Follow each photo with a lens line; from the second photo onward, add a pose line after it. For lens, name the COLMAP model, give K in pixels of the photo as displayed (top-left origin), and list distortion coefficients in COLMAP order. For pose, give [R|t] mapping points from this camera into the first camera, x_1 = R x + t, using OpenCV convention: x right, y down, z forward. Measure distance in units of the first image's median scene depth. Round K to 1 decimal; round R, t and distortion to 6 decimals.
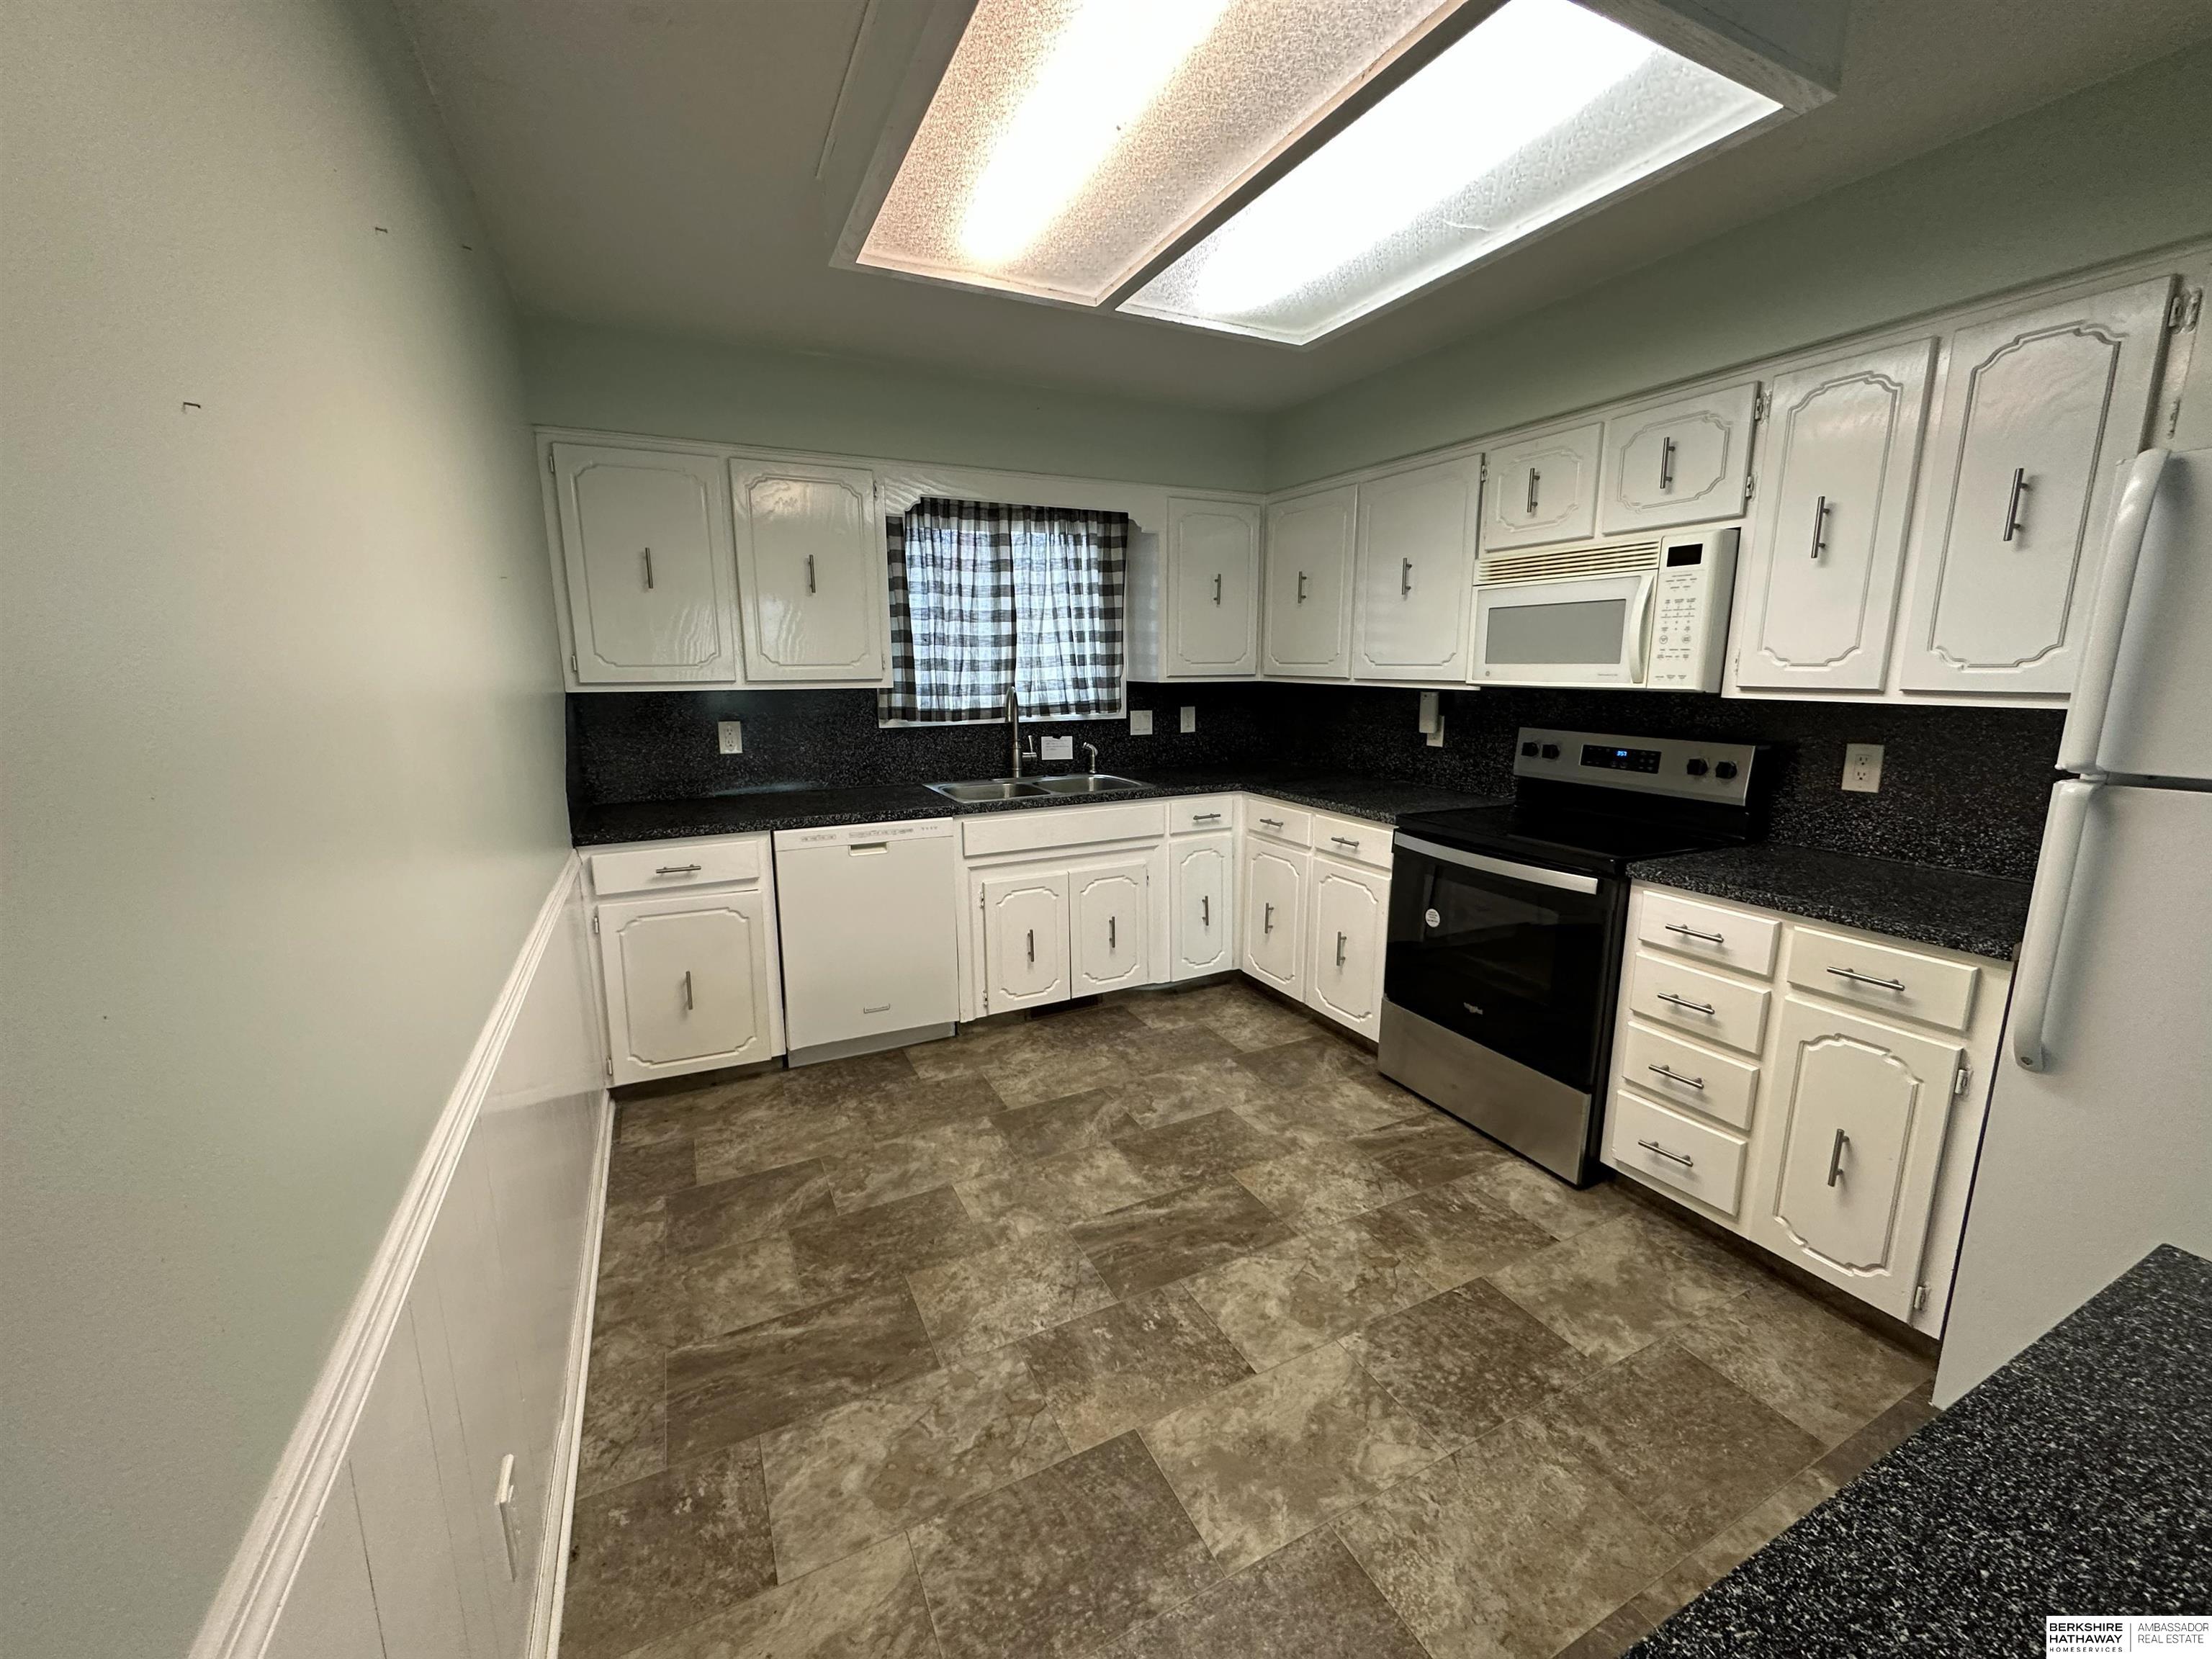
lens RADIAL K [[883.0, 0, 1102.5], [0, 883.0, 825.4], [0, 0, 1]] dist [-0.001902, -0.000020]
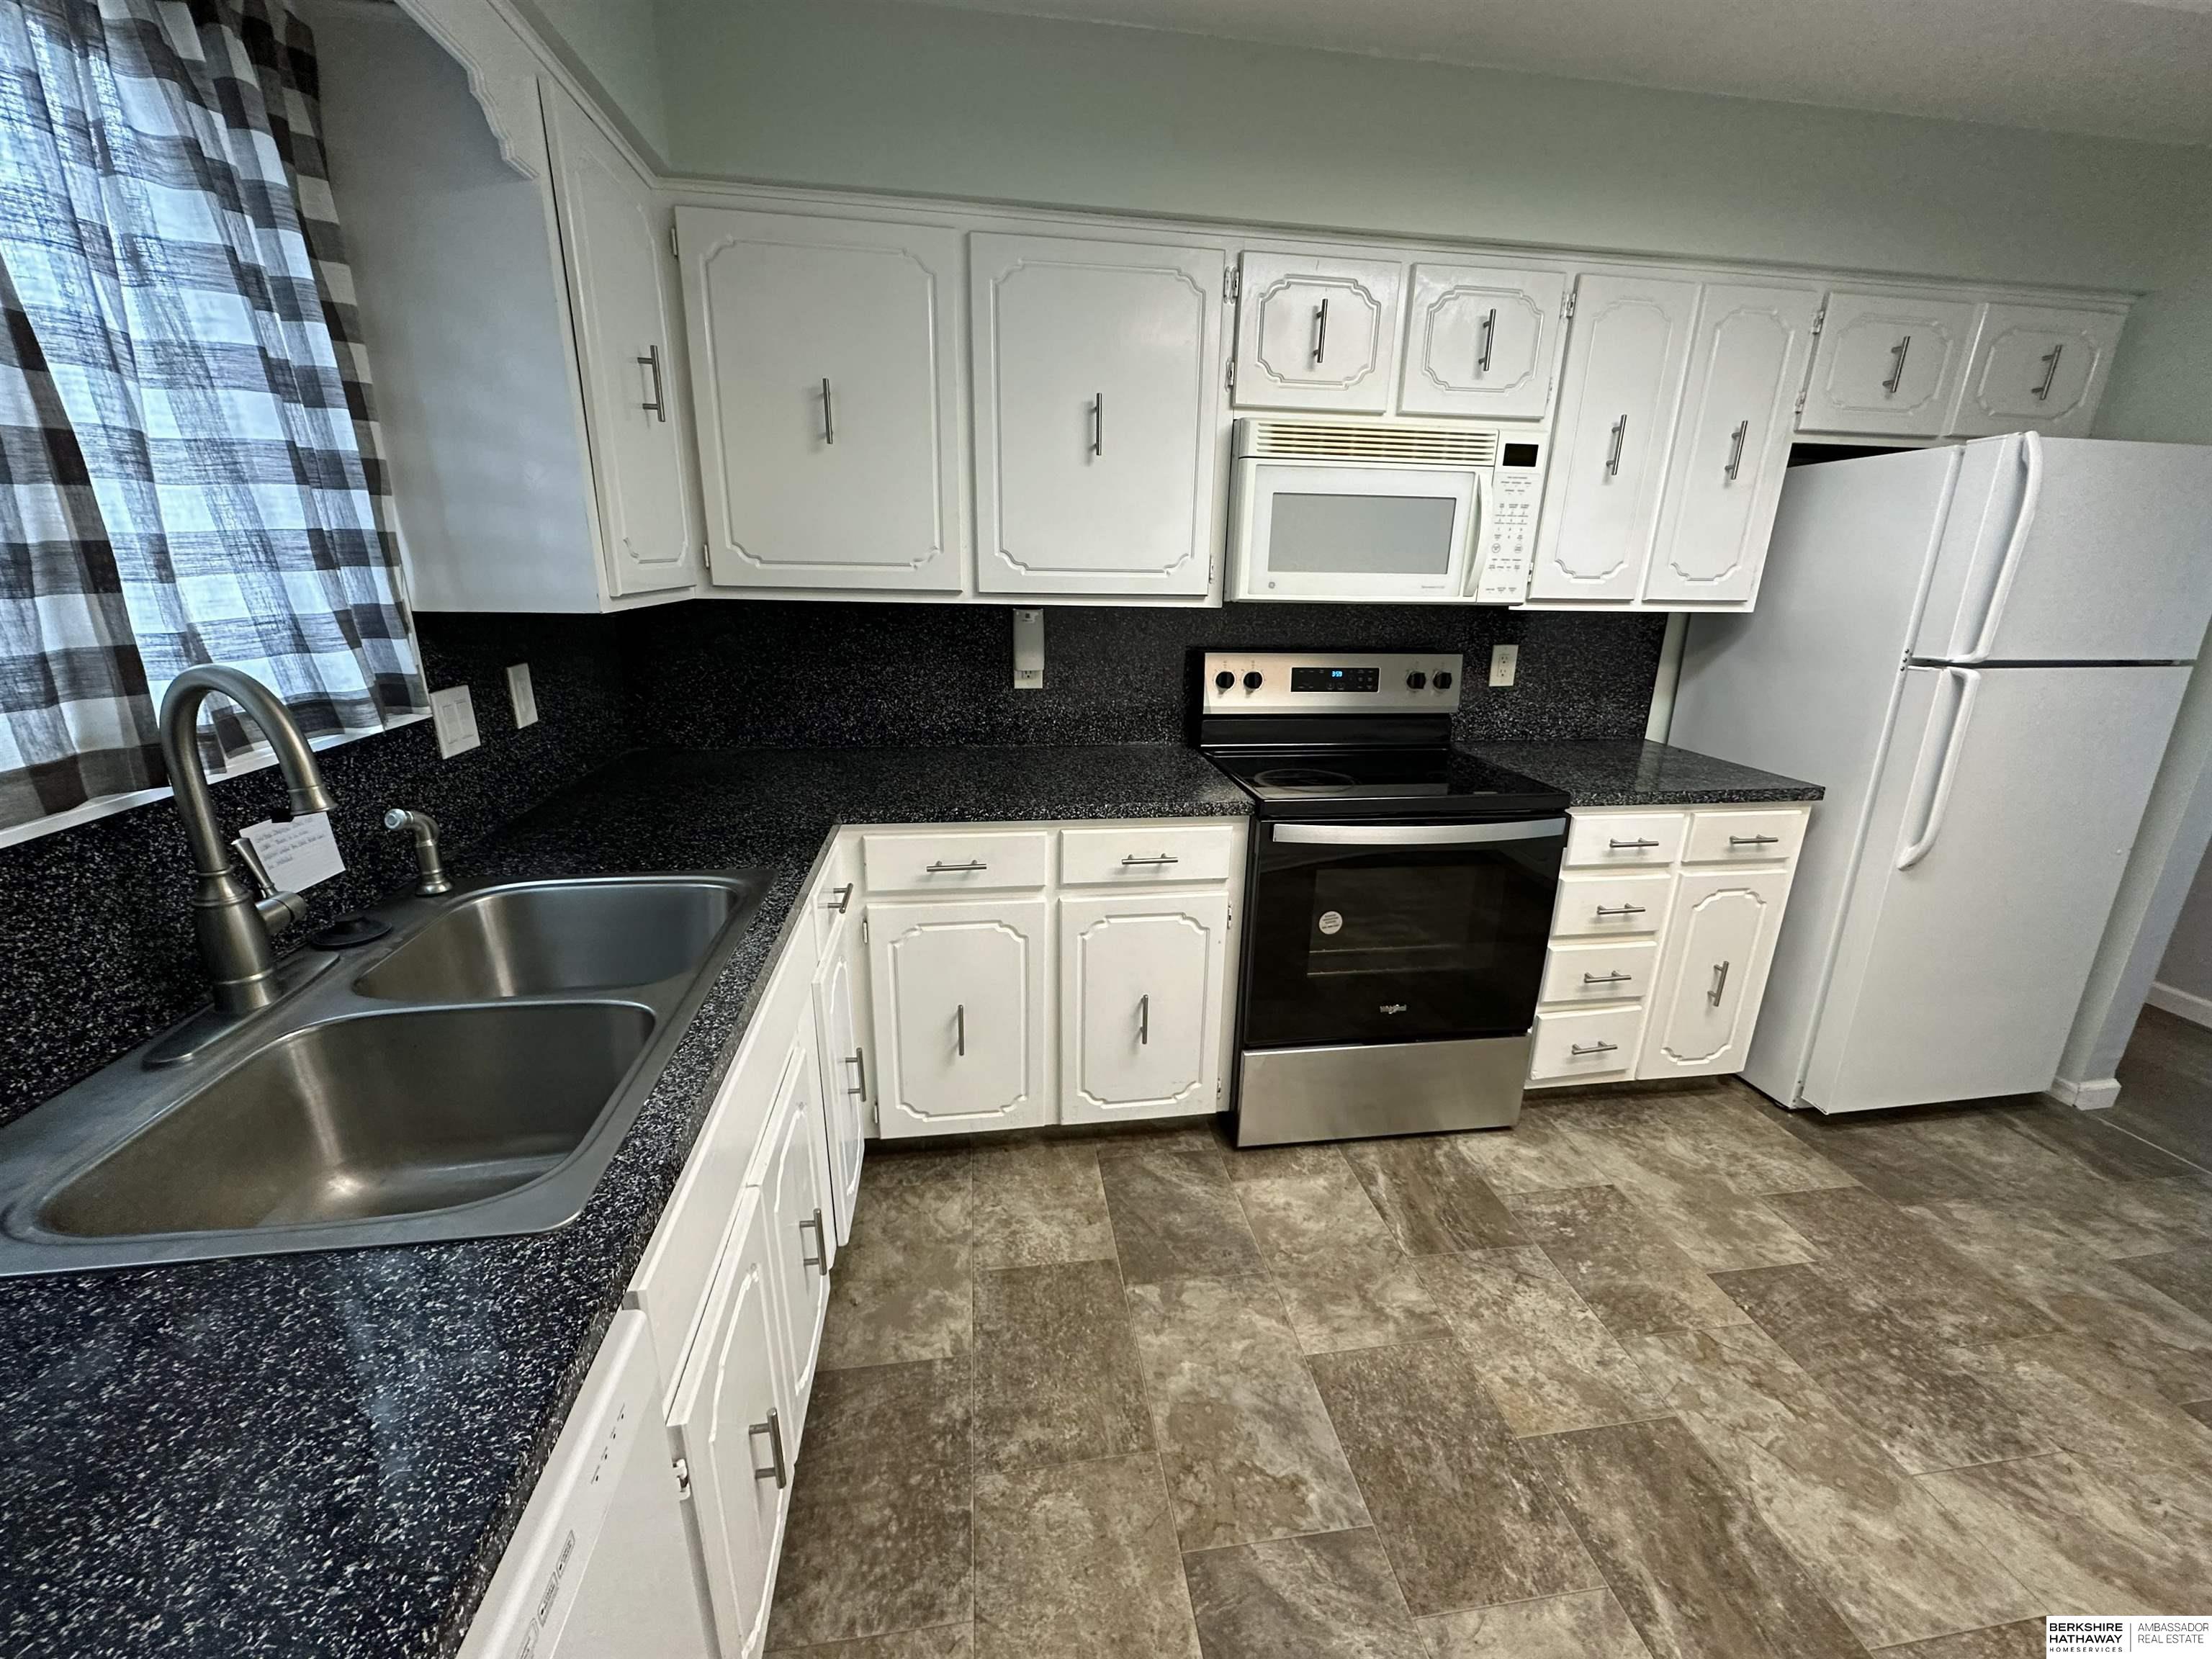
lens RADIAL K [[883.0, 0, 1102.5], [0, 883.0, 825.4], [0, 0, 1]] dist [-0.001902, -0.000020]
pose [[0.302655, -0.268914, 0.914377, -0.385725], [0.156108, 0.960402, 0.230779, -0.197539], [-0.940229, 0.072895, 0.332650, 1.038940]]
